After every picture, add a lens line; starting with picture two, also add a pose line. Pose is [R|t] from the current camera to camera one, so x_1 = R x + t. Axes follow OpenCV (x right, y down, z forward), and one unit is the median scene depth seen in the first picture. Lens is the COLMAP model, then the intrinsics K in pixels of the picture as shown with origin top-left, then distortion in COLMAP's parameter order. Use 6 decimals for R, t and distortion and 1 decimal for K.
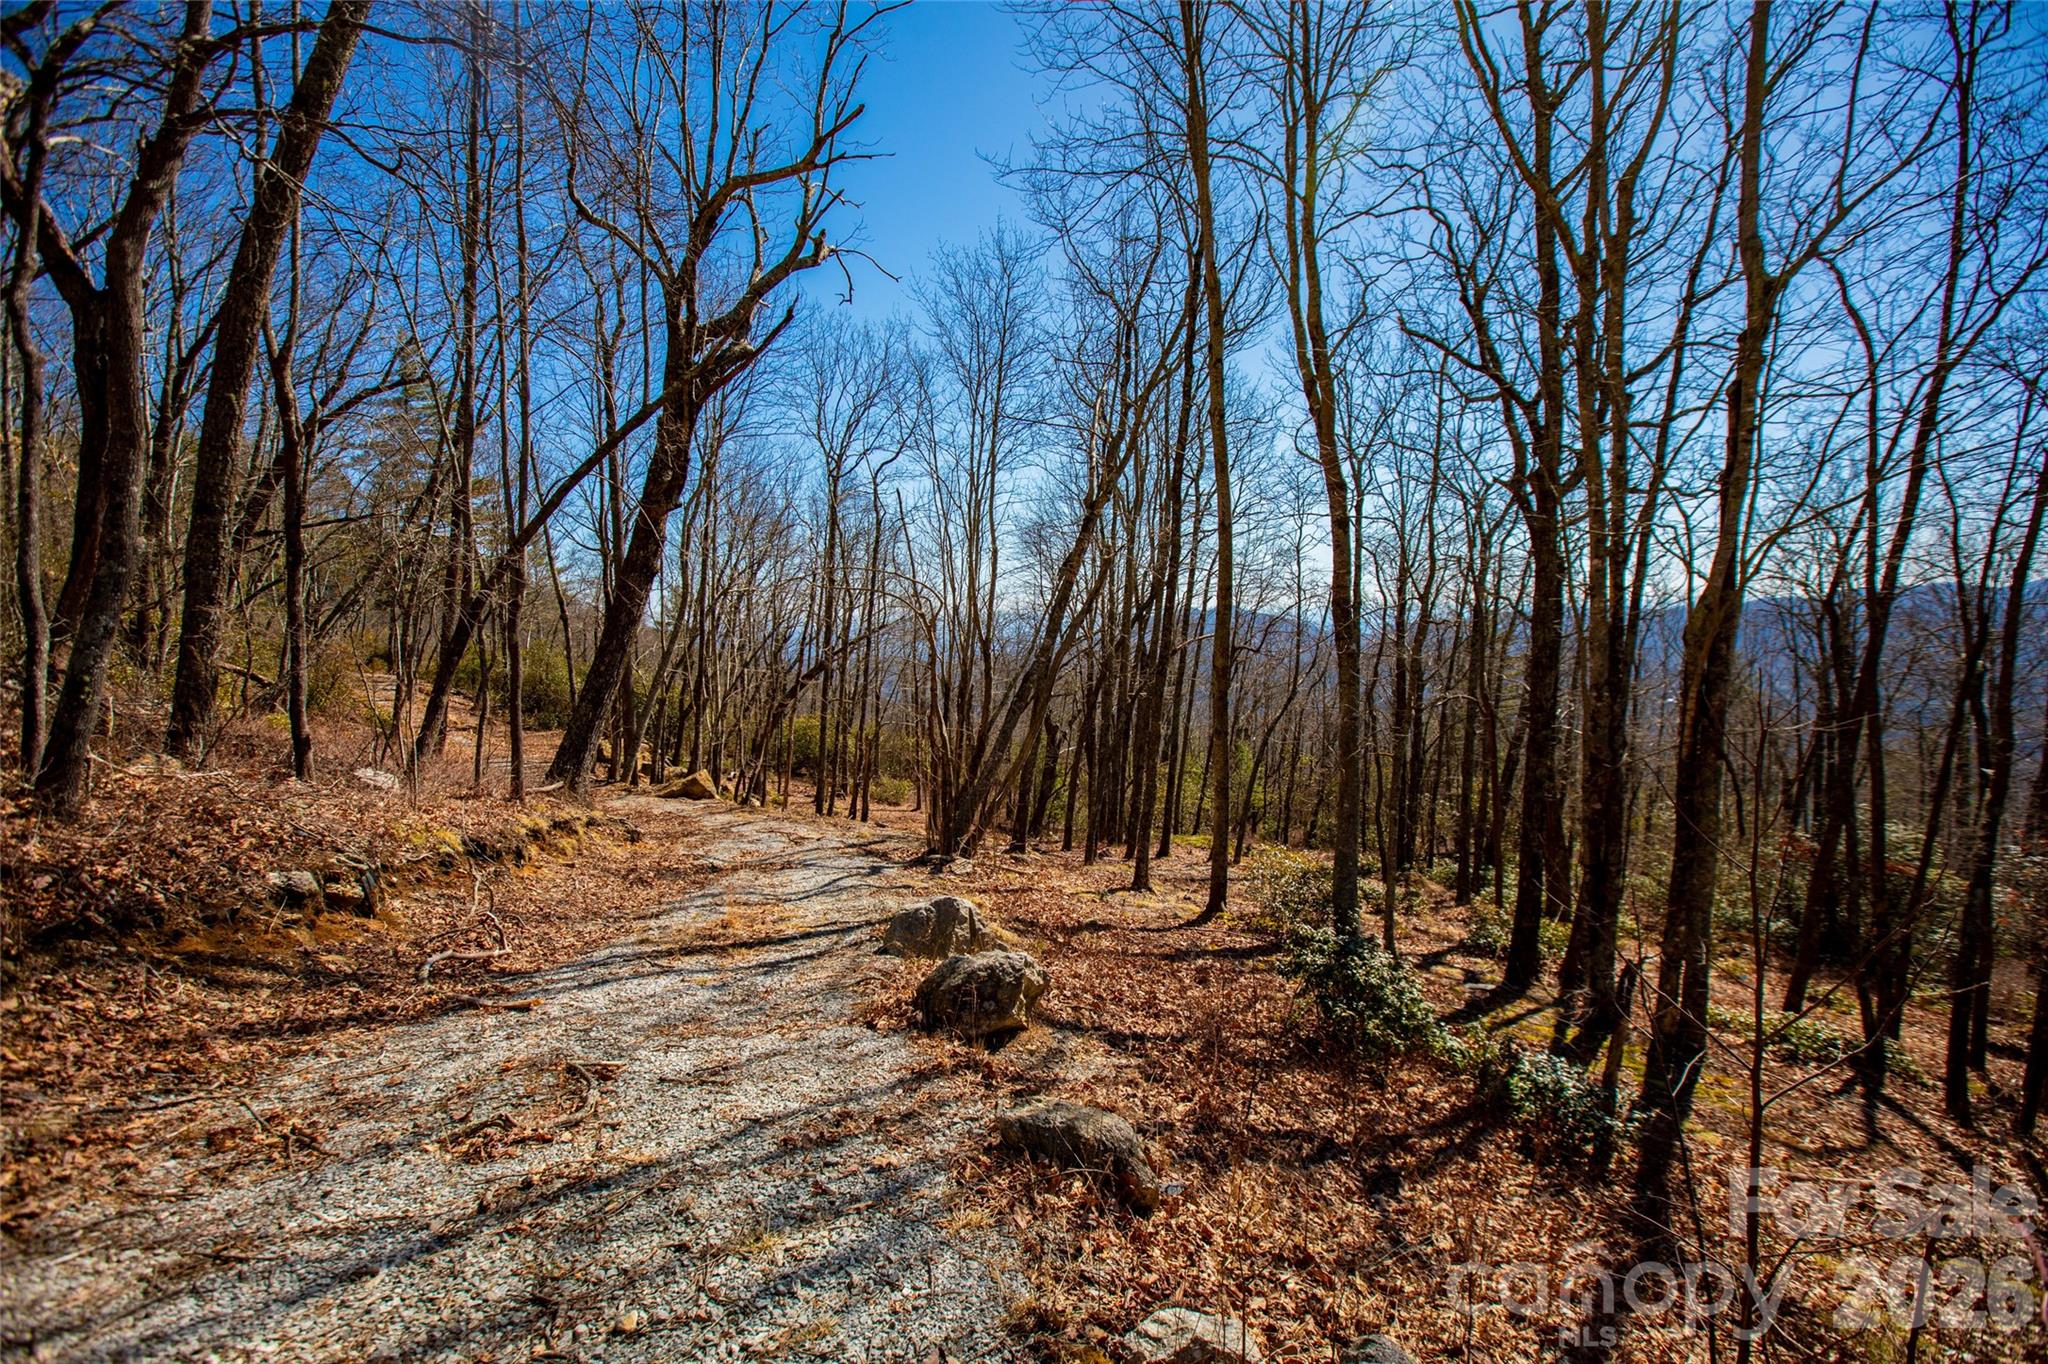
lens RADIAL K [[954.6, 0, 1024.0], [0, 954.6, 682.0], [0, 0, 1]] dist [-0.033893, 0.021220]
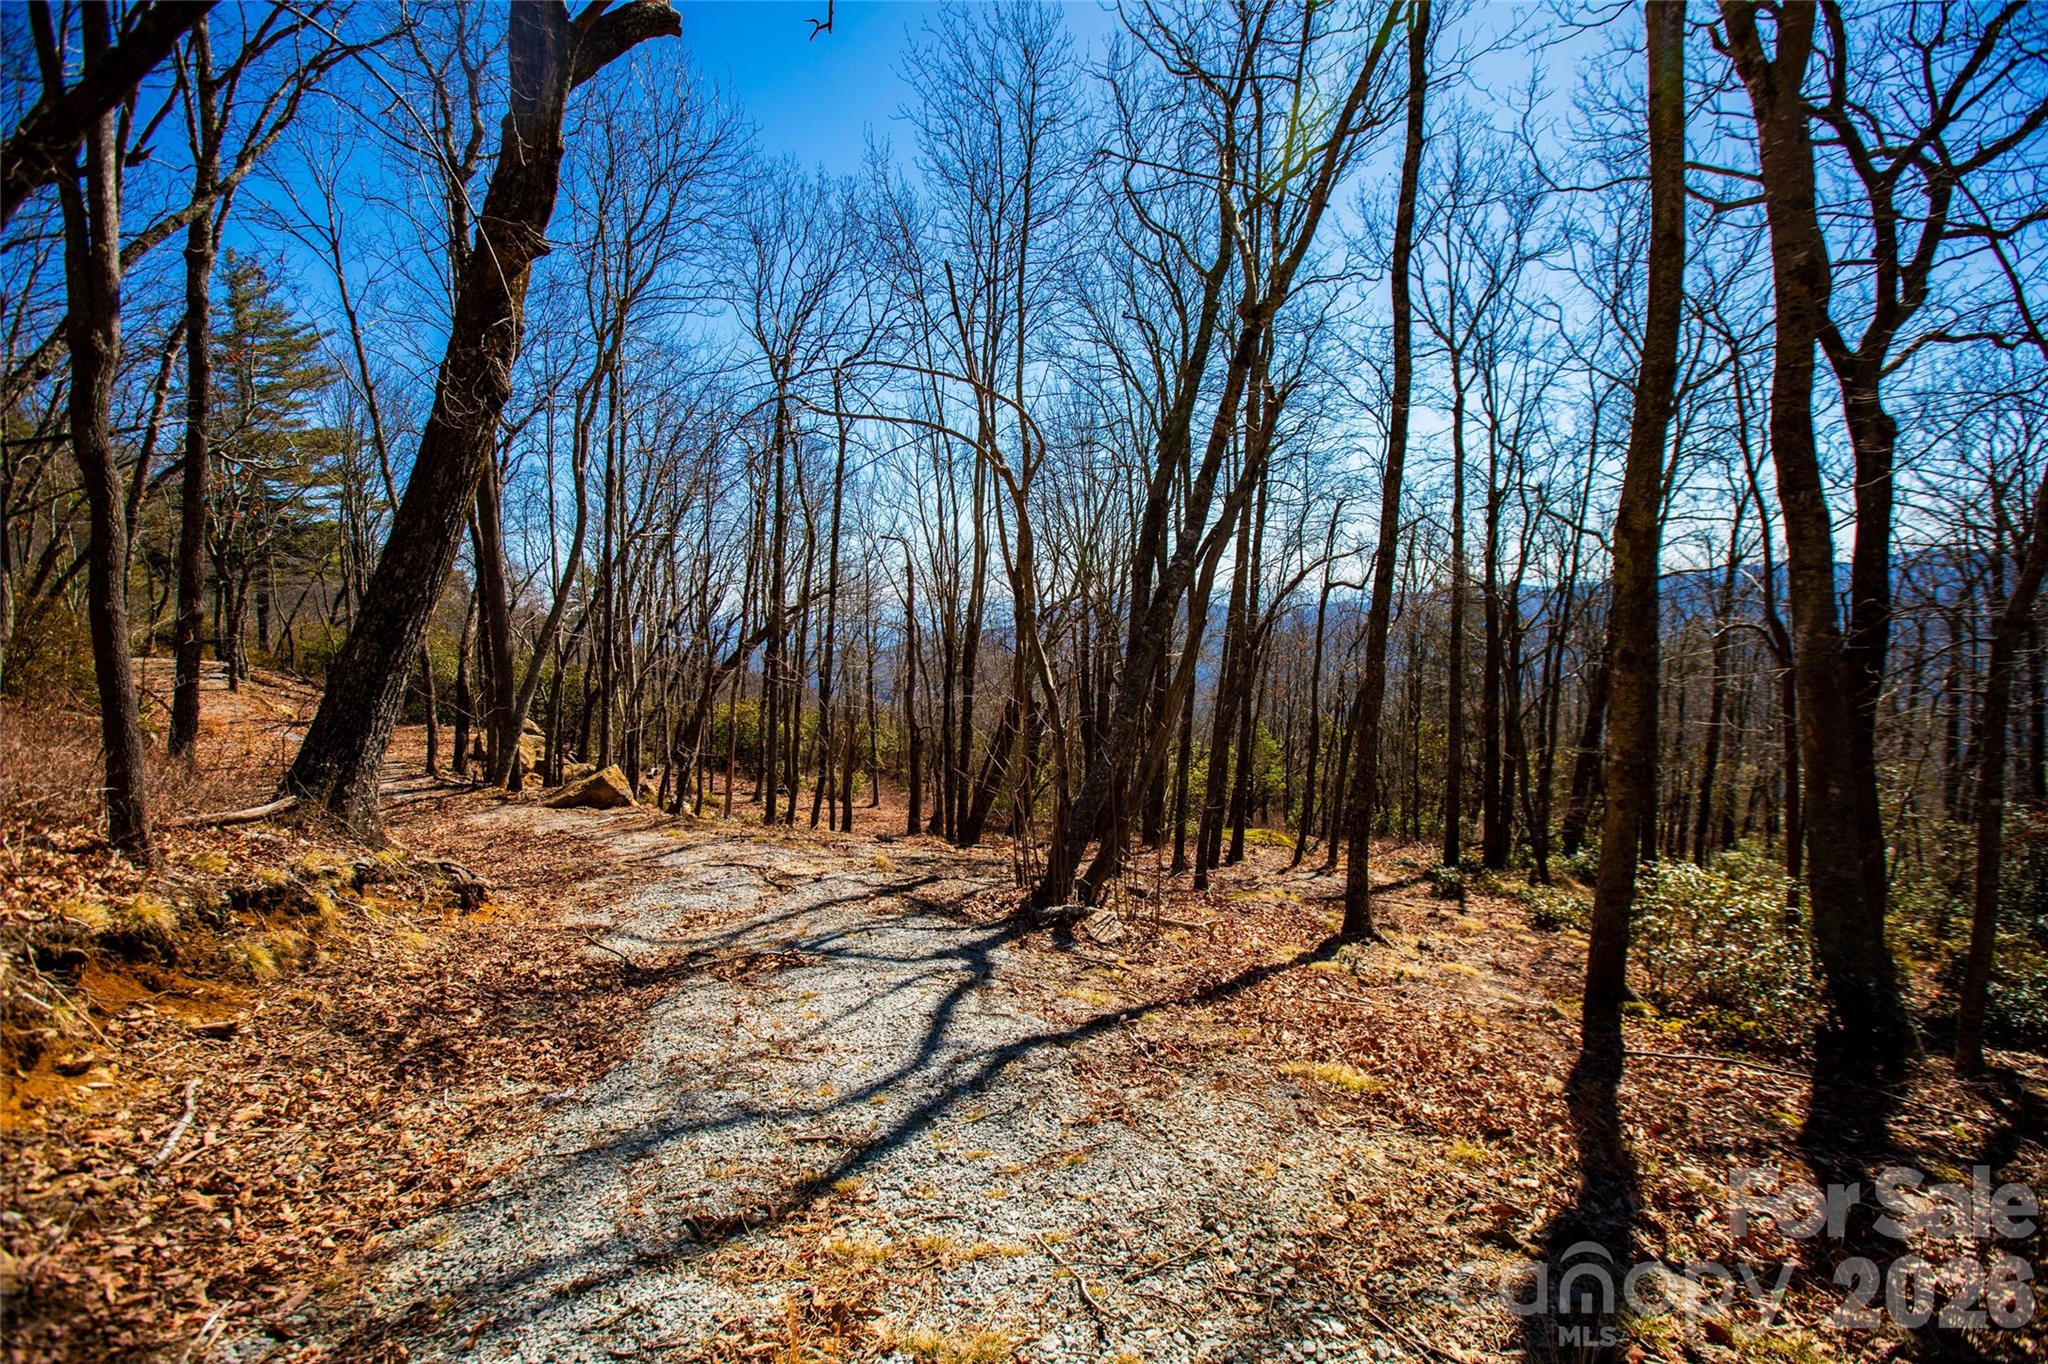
lens RADIAL K [[954.6, 0, 1024.0], [0, 954.6, 682.0], [0, 0, 1]] dist [-0.033893, 0.021220]
pose [[0.996615, -0.022389, 0.079109, -0.091126], [0.021348, 0.999674, 0.013986, 0.028166], [-0.079396, -0.012249, 0.996768, 0.284118]]
